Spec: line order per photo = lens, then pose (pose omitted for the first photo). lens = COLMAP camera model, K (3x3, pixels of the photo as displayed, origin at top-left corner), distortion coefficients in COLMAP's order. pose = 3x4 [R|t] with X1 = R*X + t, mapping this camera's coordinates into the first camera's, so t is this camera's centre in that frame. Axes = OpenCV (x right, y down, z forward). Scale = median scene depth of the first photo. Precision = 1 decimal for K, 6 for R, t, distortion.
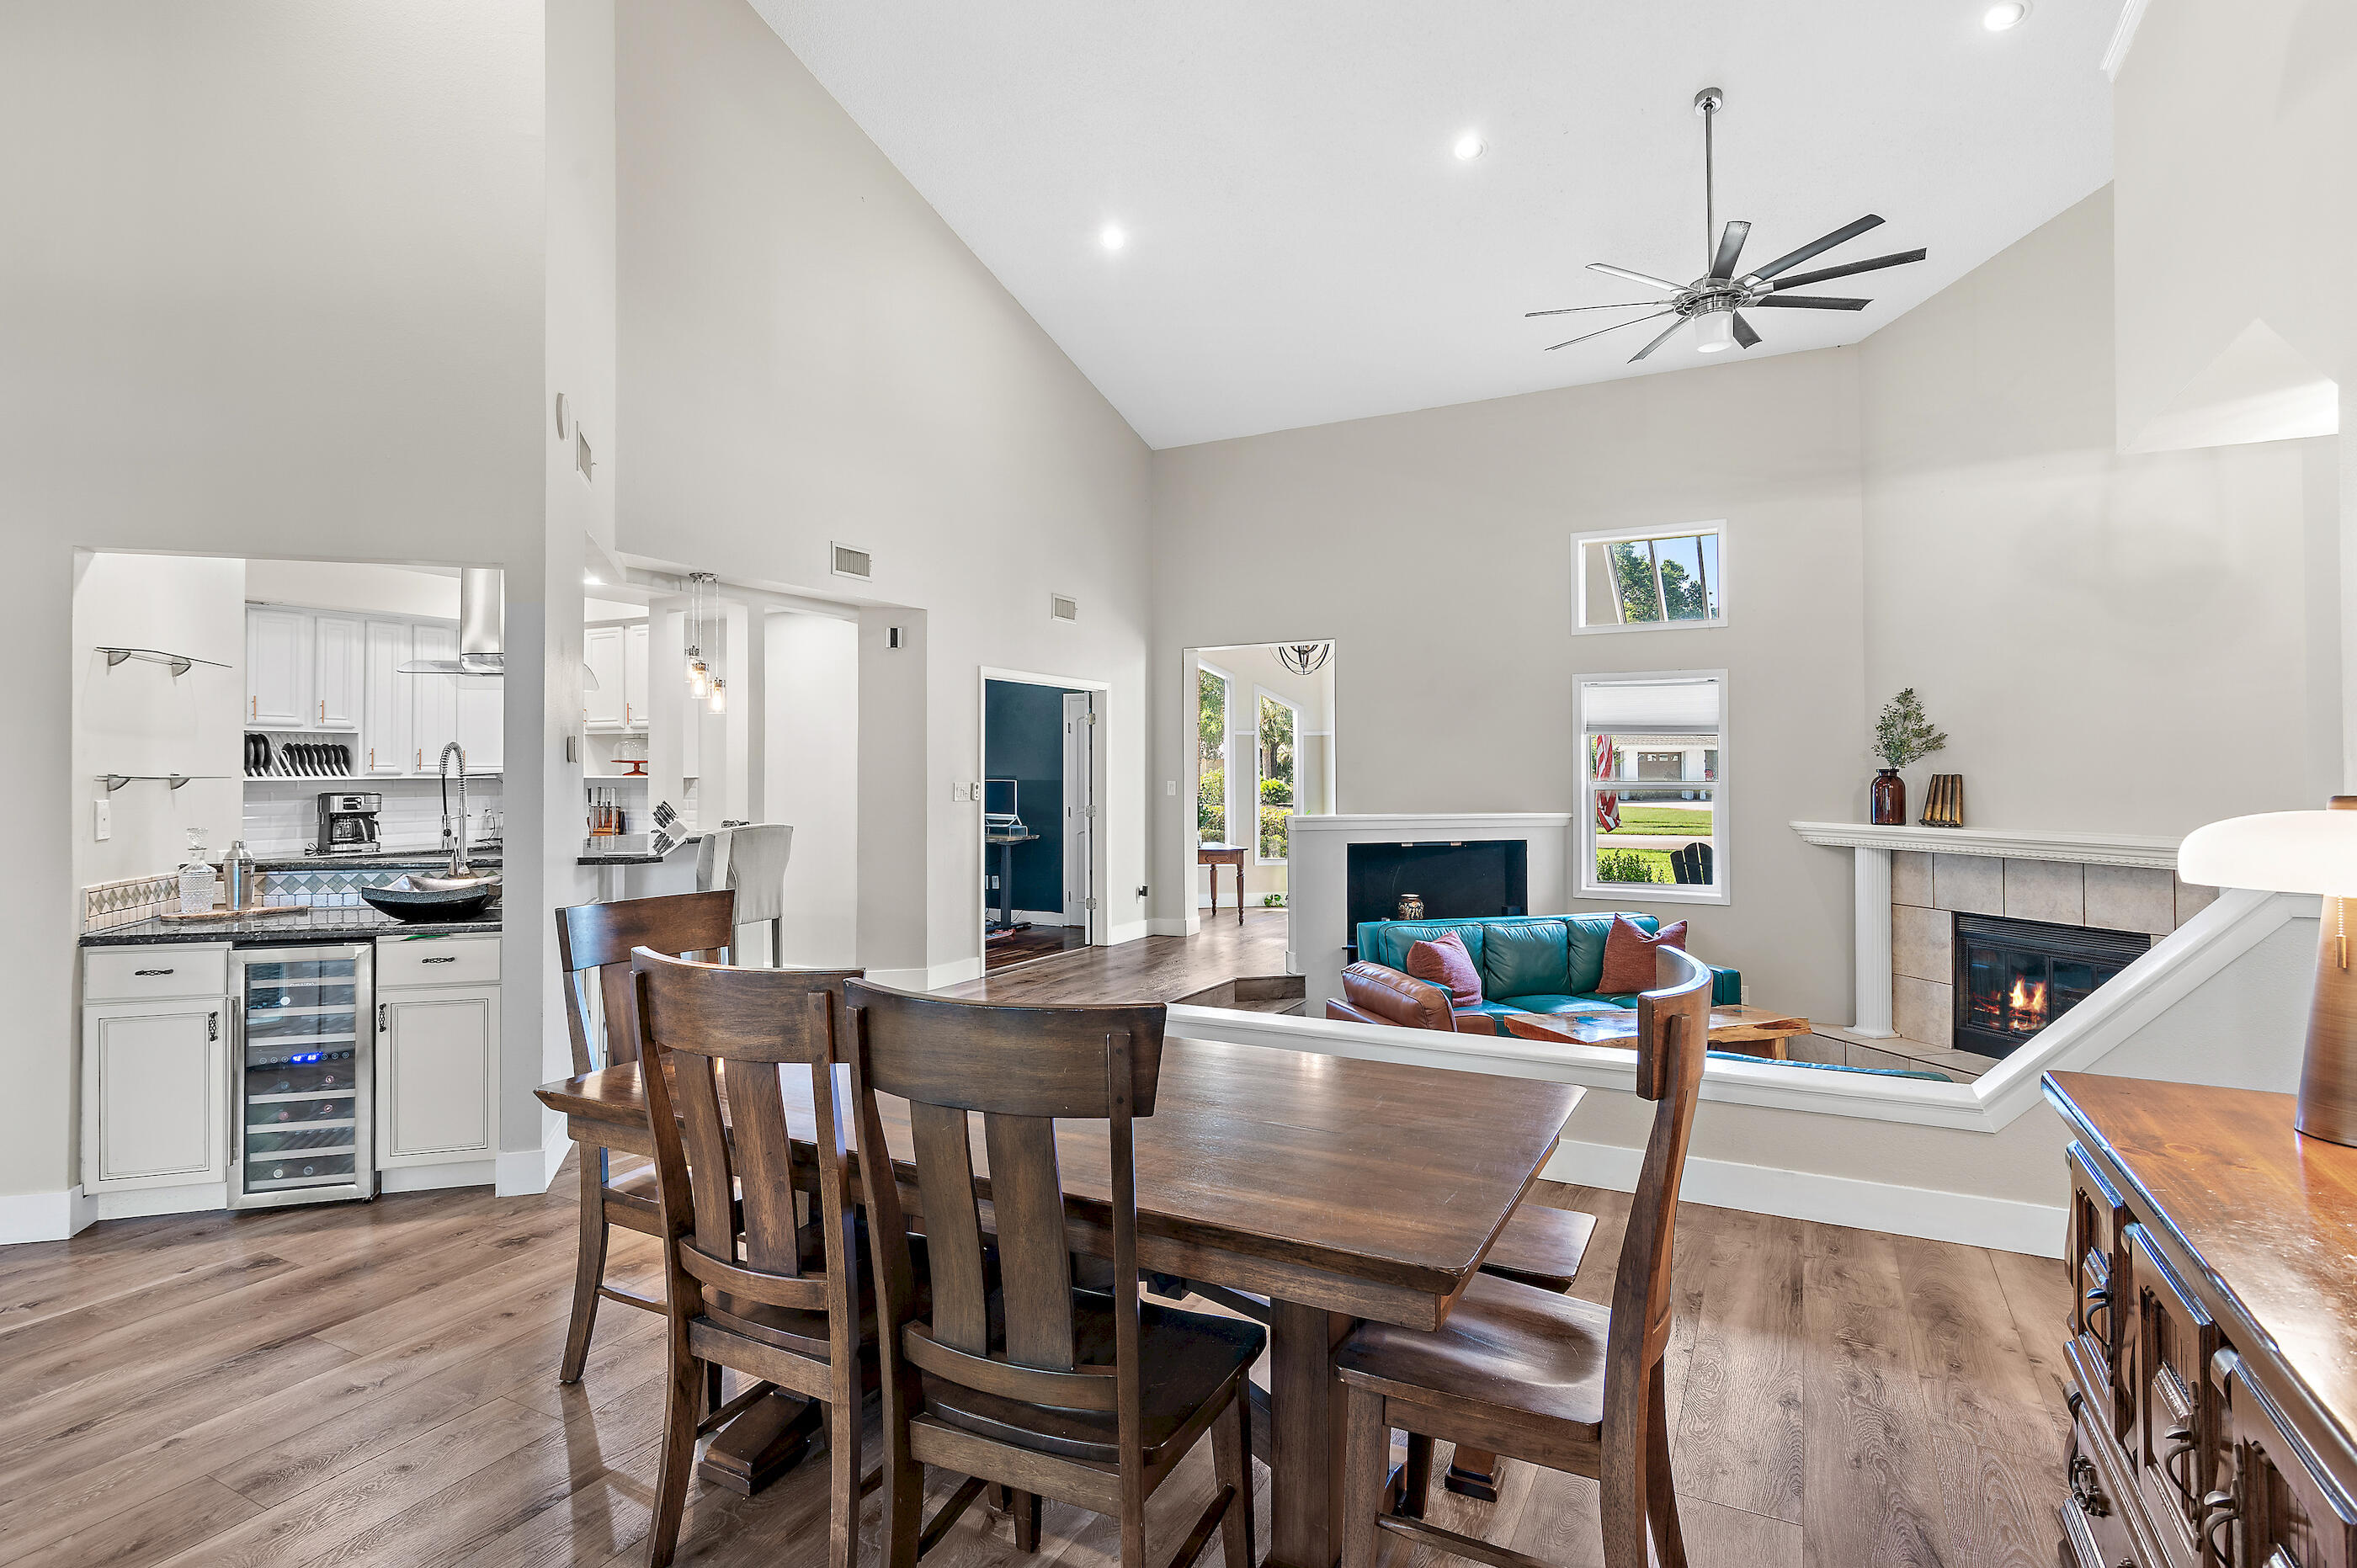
lens RADIAL K [[1212.1, 0, 1131.8], [0, 1212.1, 750.5], [0, 0, 1]] dist [-0.008416, -0.000176]
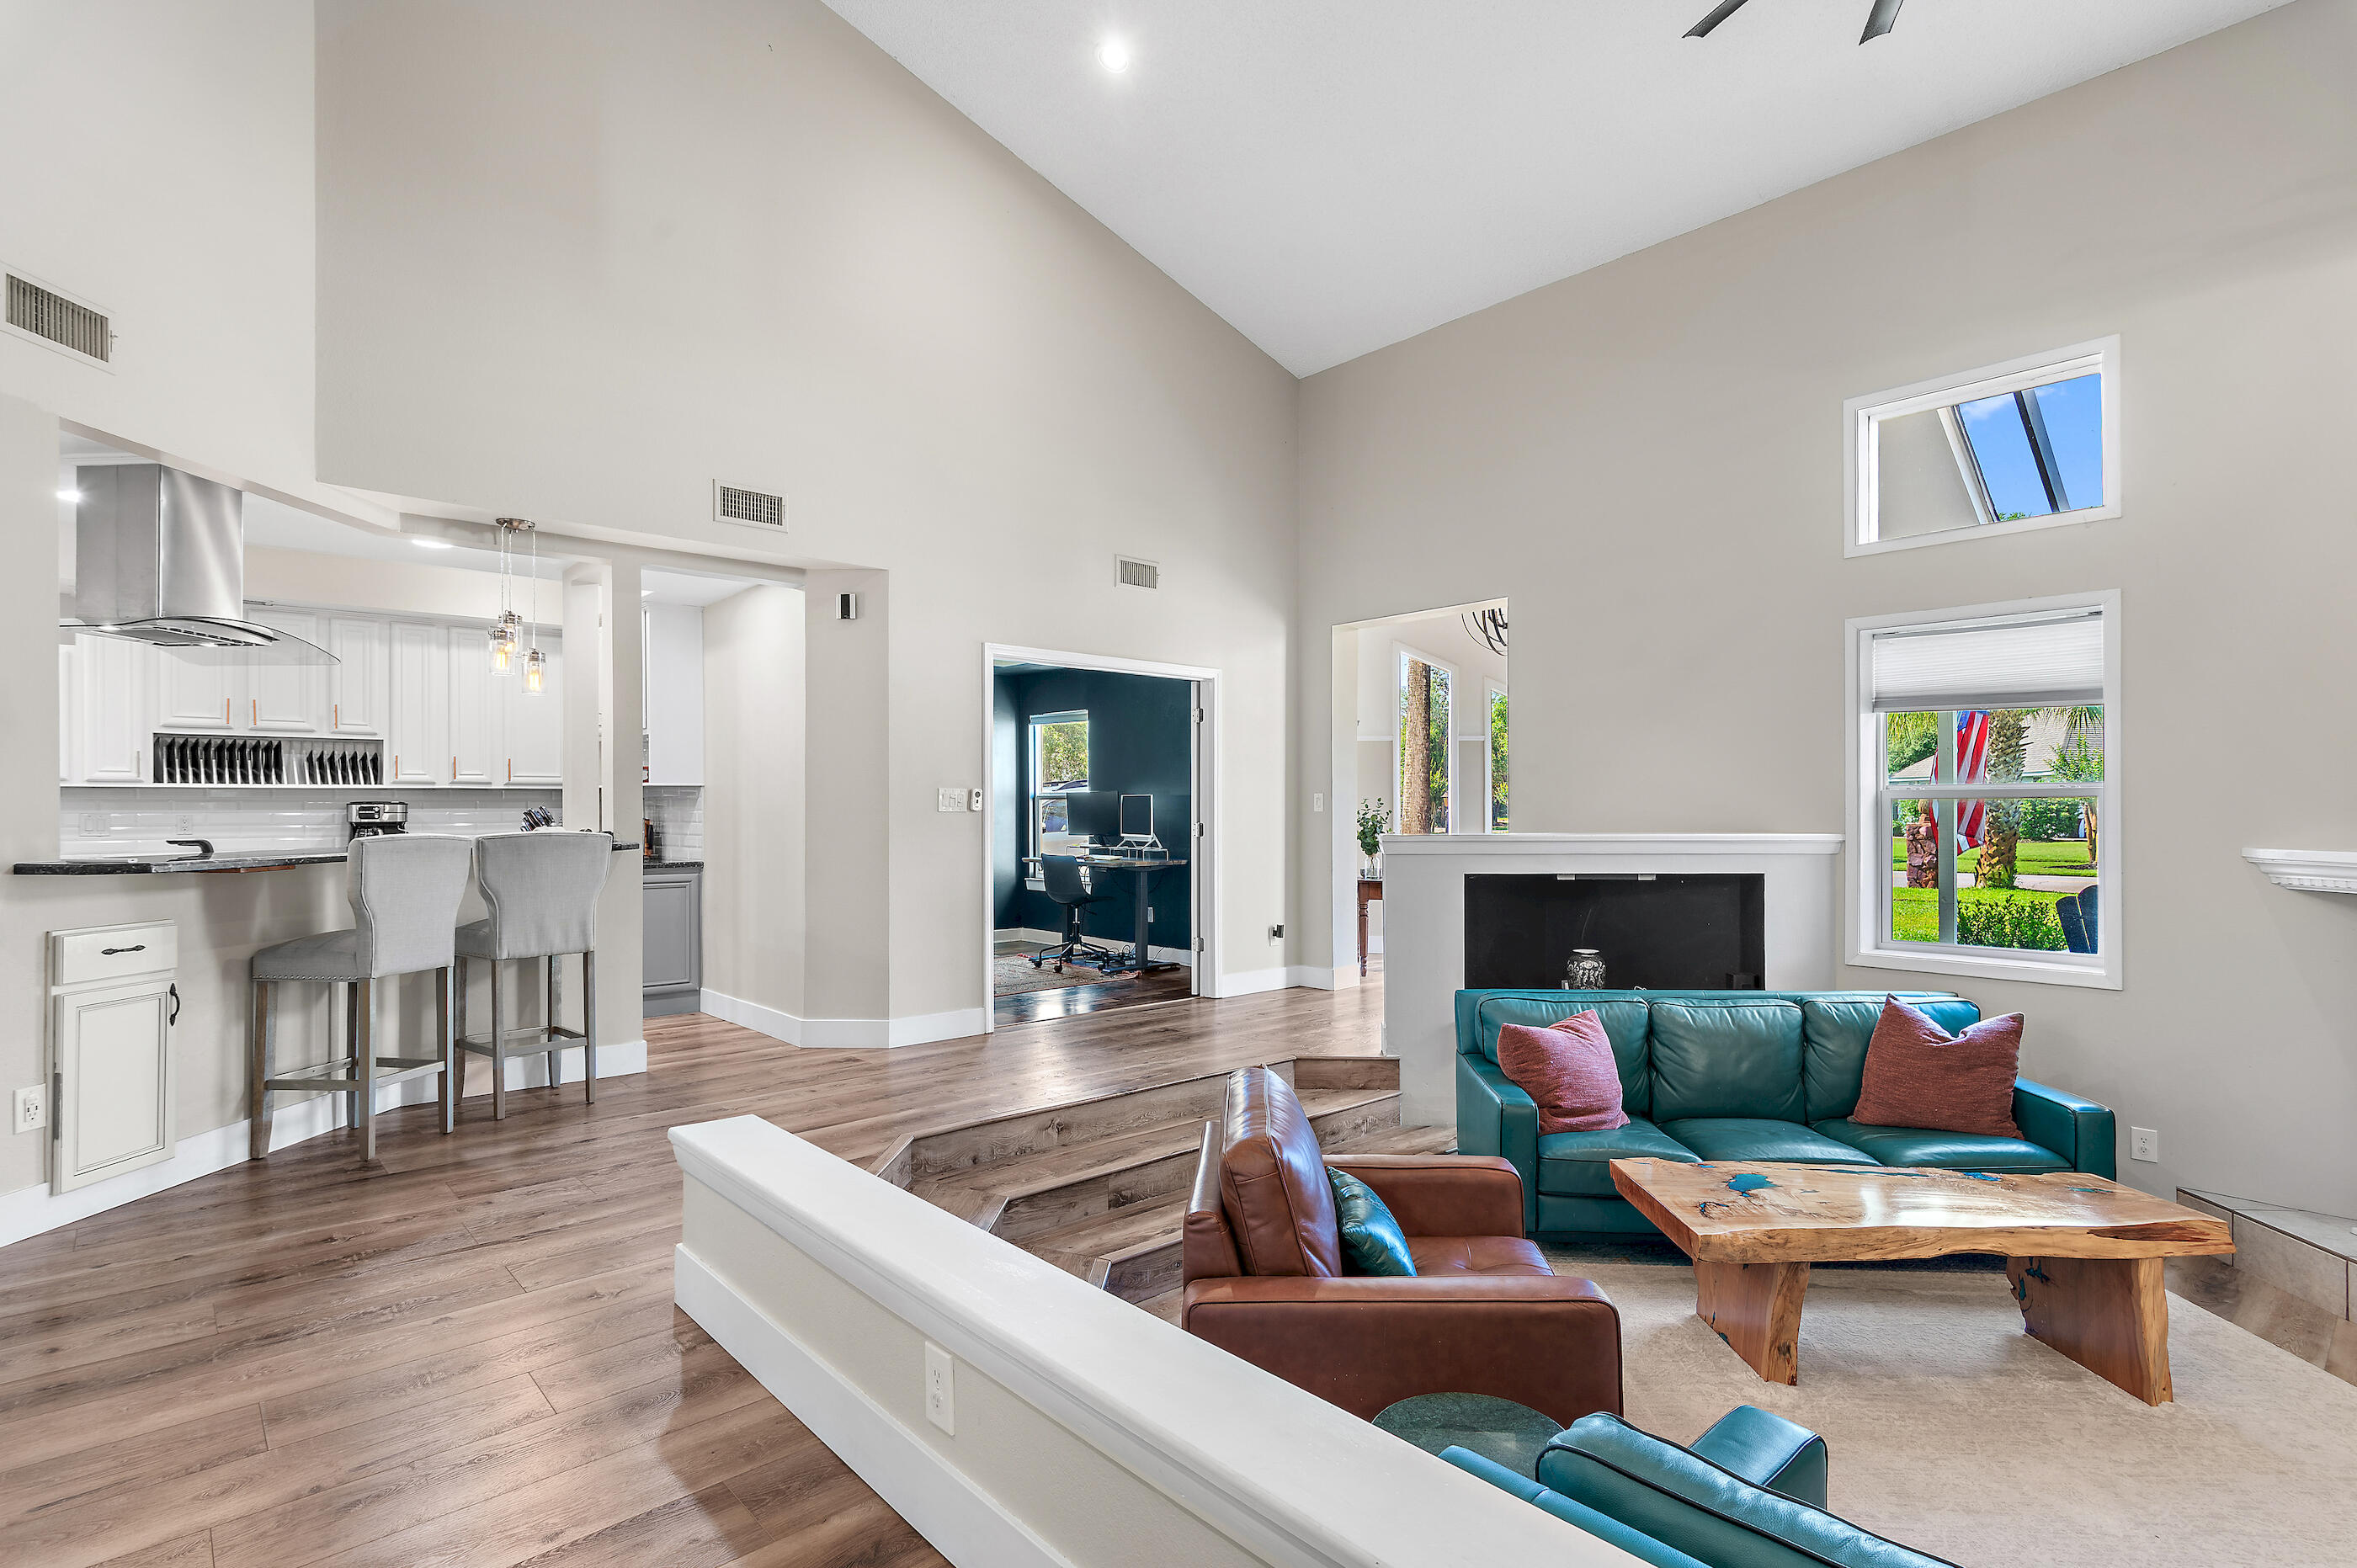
lens RADIAL K [[1161.6, 0, 1188.3], [0, 1161.6, 801.4], [0, 0, 1]] dist [-0.000437, 0.000156]
pose [[0.946836, -0.002402, -0.321709, 0.251655], [0.006459, 0.999912, 0.011545, 0.027044], [0.321653, -0.013009, 0.946768, 0.326101]]
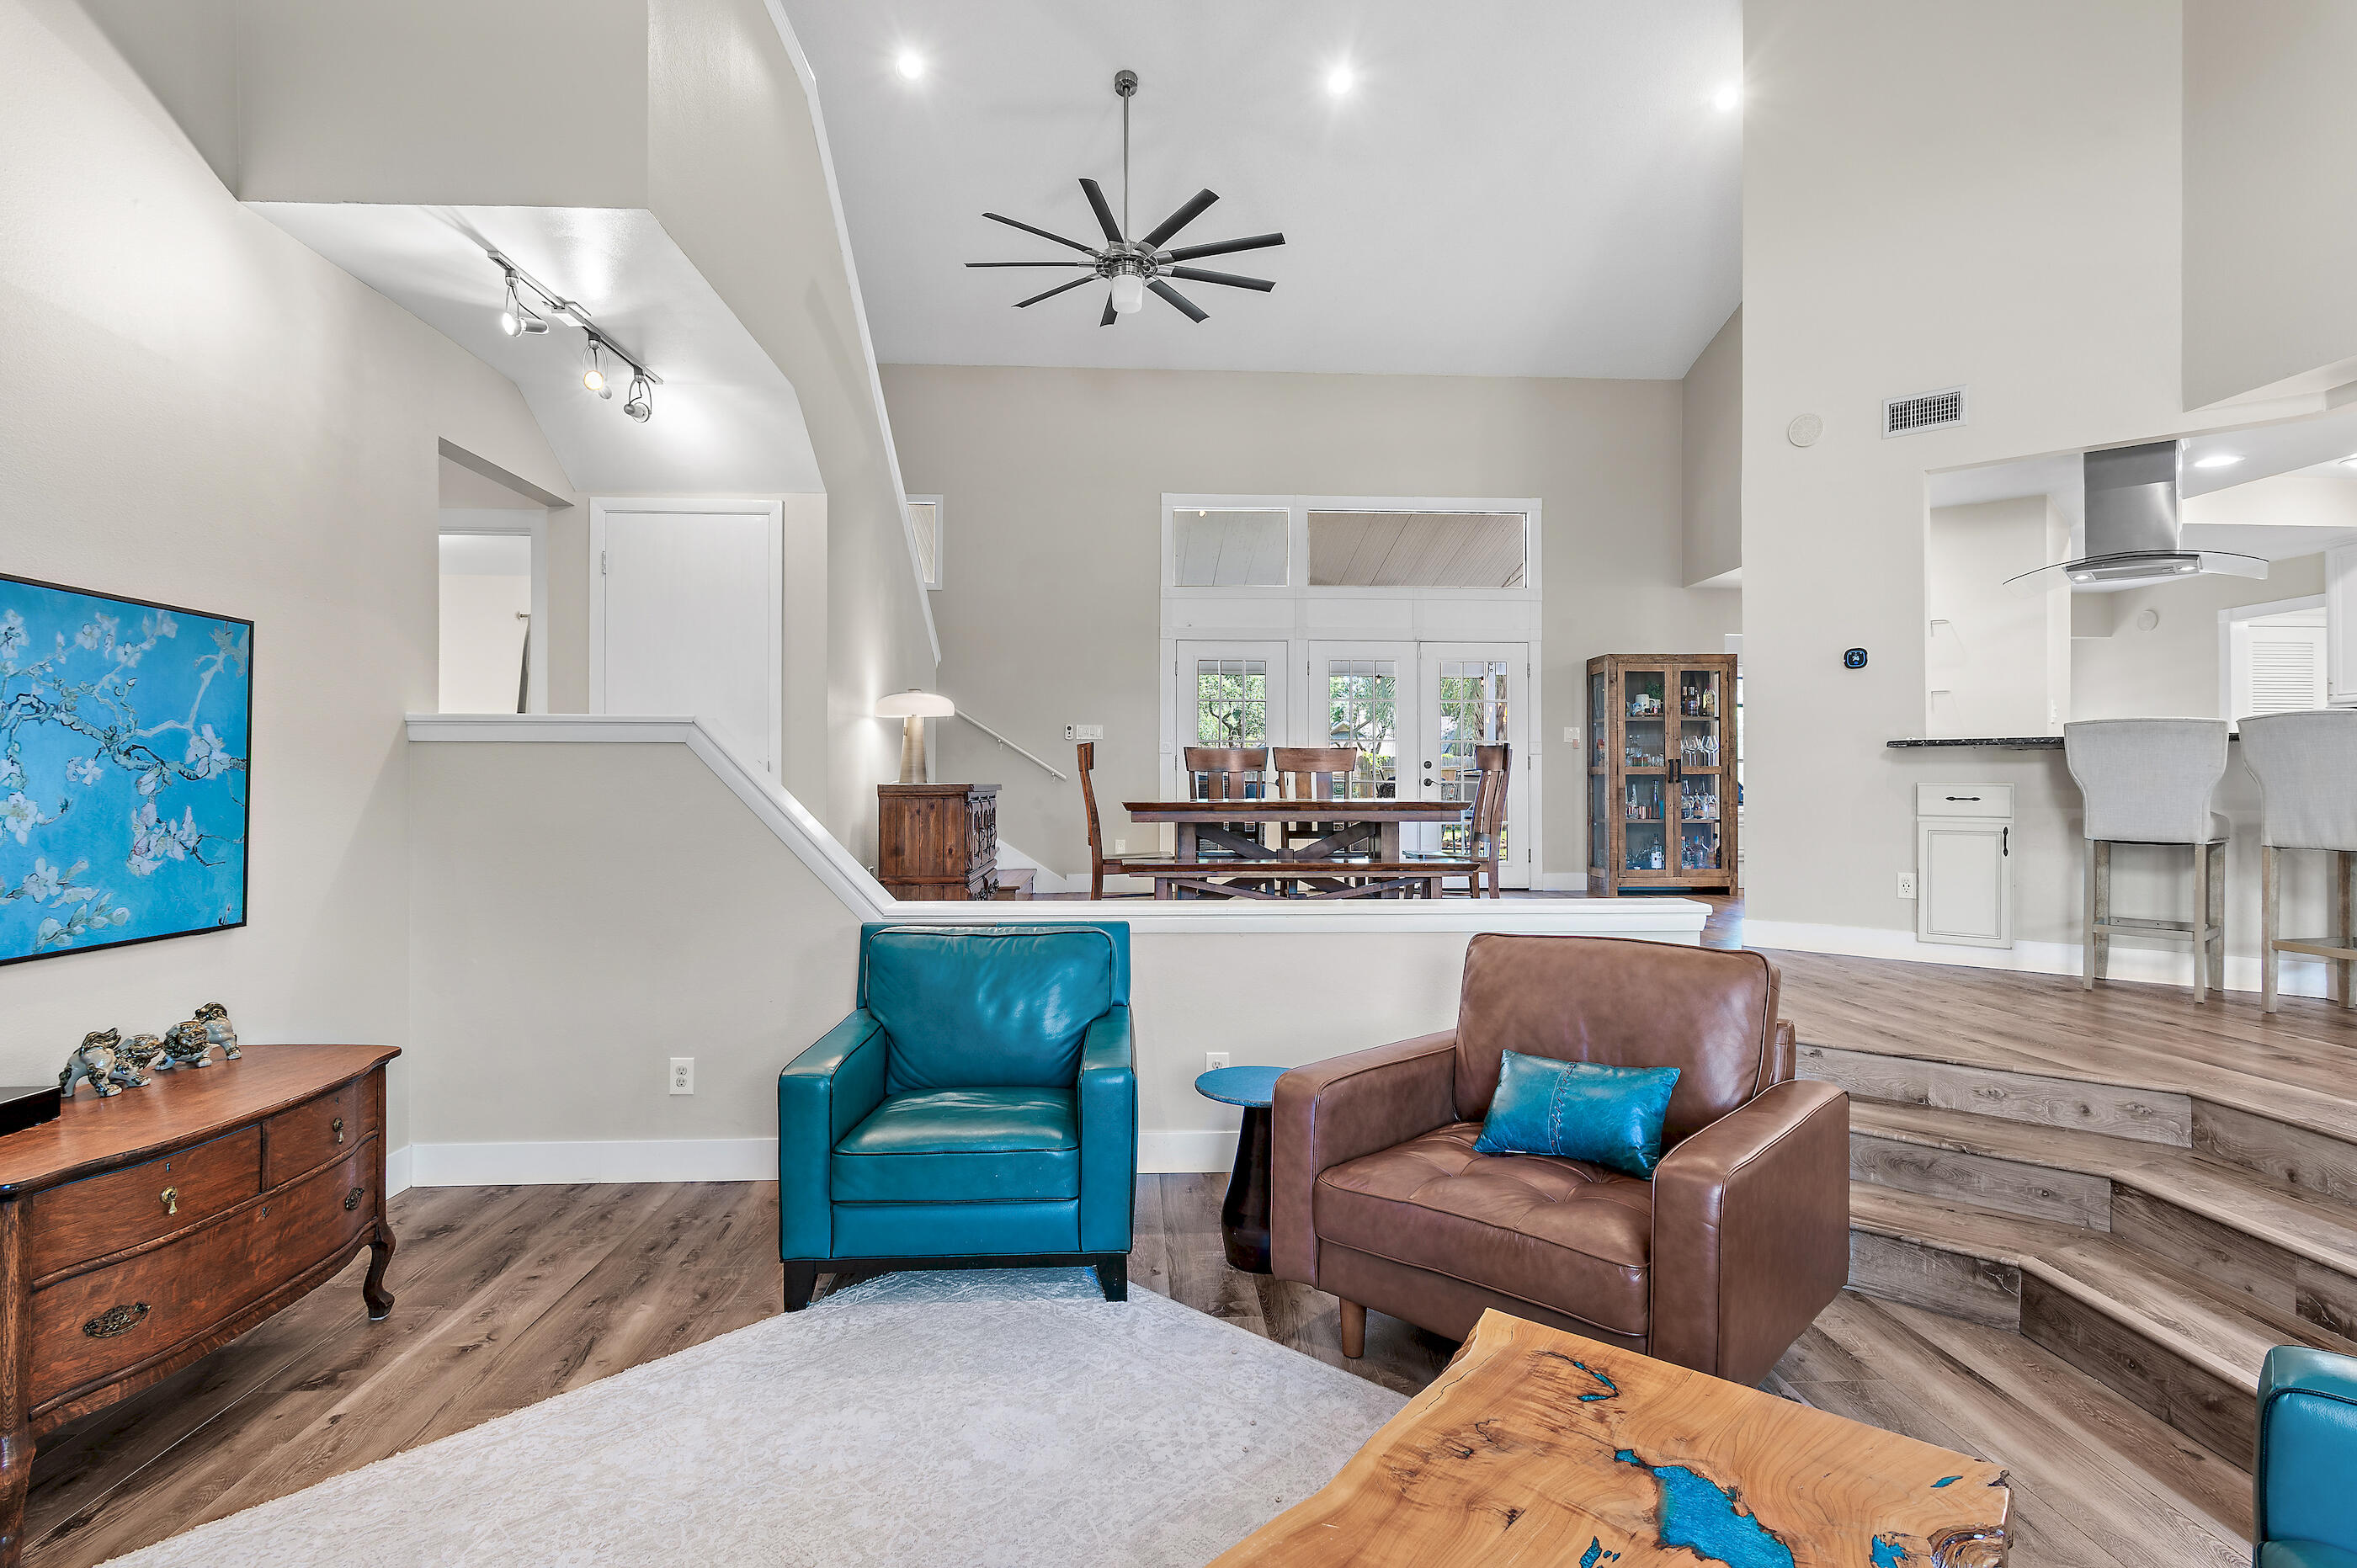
lens RADIAL K [[1151.4, 0, 1186.3], [0, 1151.4, 779.0], [0, 0, 1]] dist [-0.003804, -0.000035]
pose [[-0.845300, 0.000223, -0.534291, 0.466192], [0.009964, 0.999833, -0.015346, 0.080215], [0.534199, -0.018295, -0.845161, 0.936651]]
